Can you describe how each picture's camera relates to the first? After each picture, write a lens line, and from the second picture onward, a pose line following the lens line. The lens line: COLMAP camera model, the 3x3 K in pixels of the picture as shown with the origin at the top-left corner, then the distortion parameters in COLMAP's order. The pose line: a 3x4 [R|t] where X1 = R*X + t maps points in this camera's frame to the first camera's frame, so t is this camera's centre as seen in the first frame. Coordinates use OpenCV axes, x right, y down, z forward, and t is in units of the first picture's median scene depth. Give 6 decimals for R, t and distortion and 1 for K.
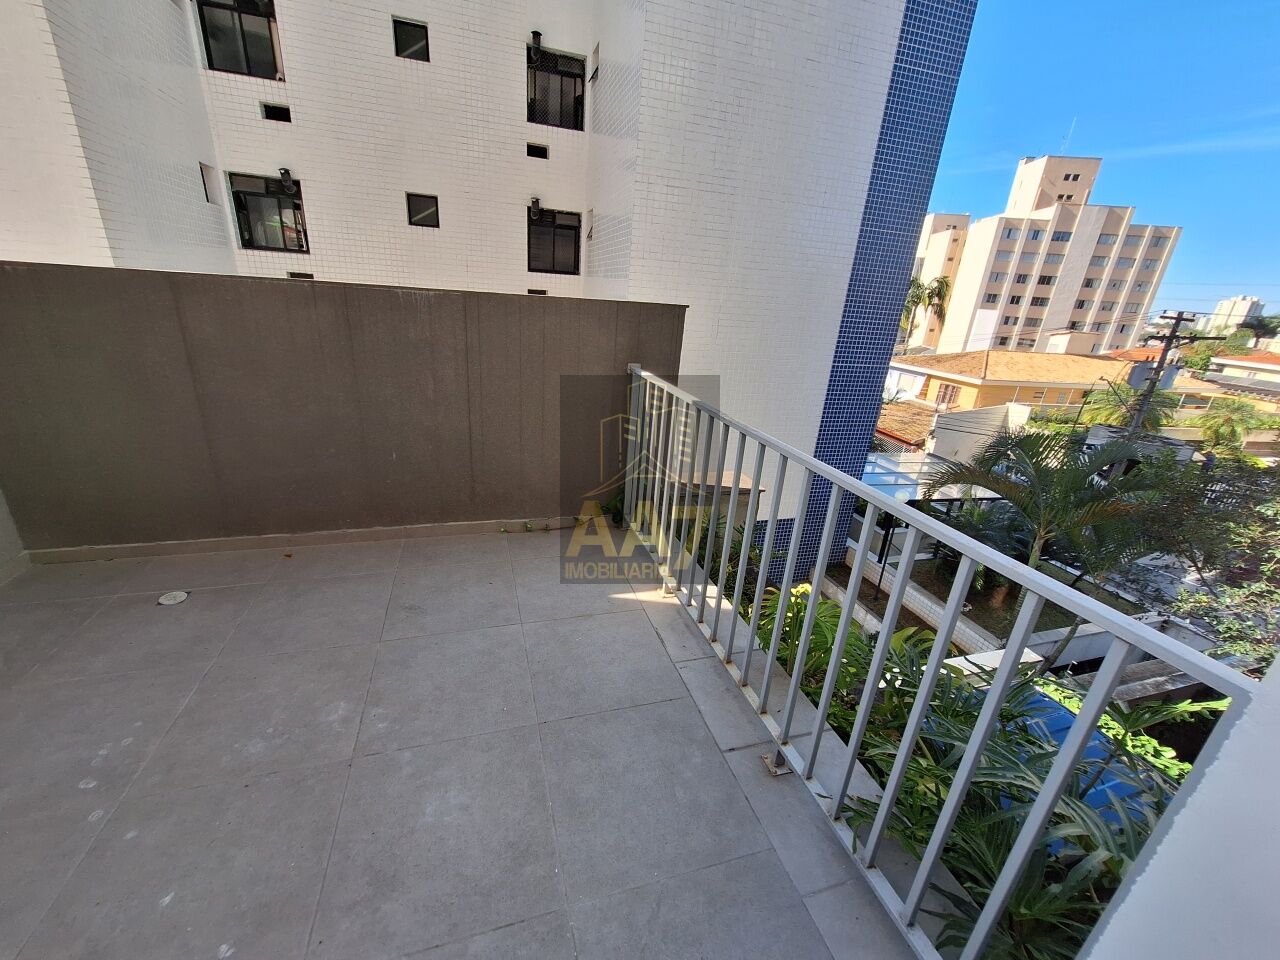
lens RADIAL K [[505.5, 0, 630.4], [0, 505.5, 476.4], [0, 0, 1]] dist [-0.001071, 0.000535]
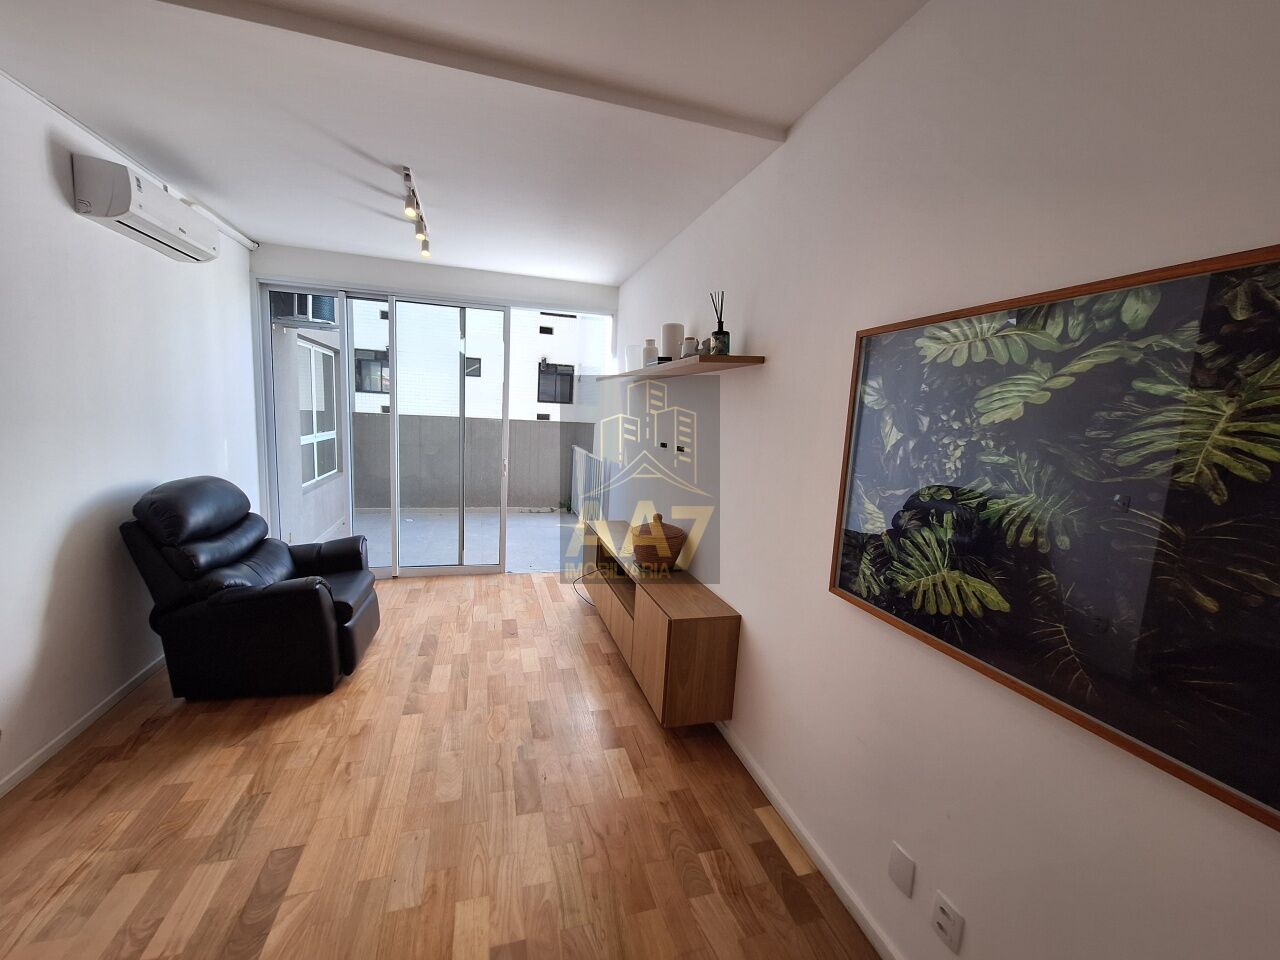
lens RADIAL K [[505.5, 0, 620.1], [0, 505.5, 476.2], [0, 0, 1]] dist [-0.001071, 0.000535]
pose [[0.999480, -0.012646, -0.029661, 0.085568], [0.005449, 0.972893, -0.231191, 0.157497], [0.031780, 0.230909, 0.972456, -0.407991]]
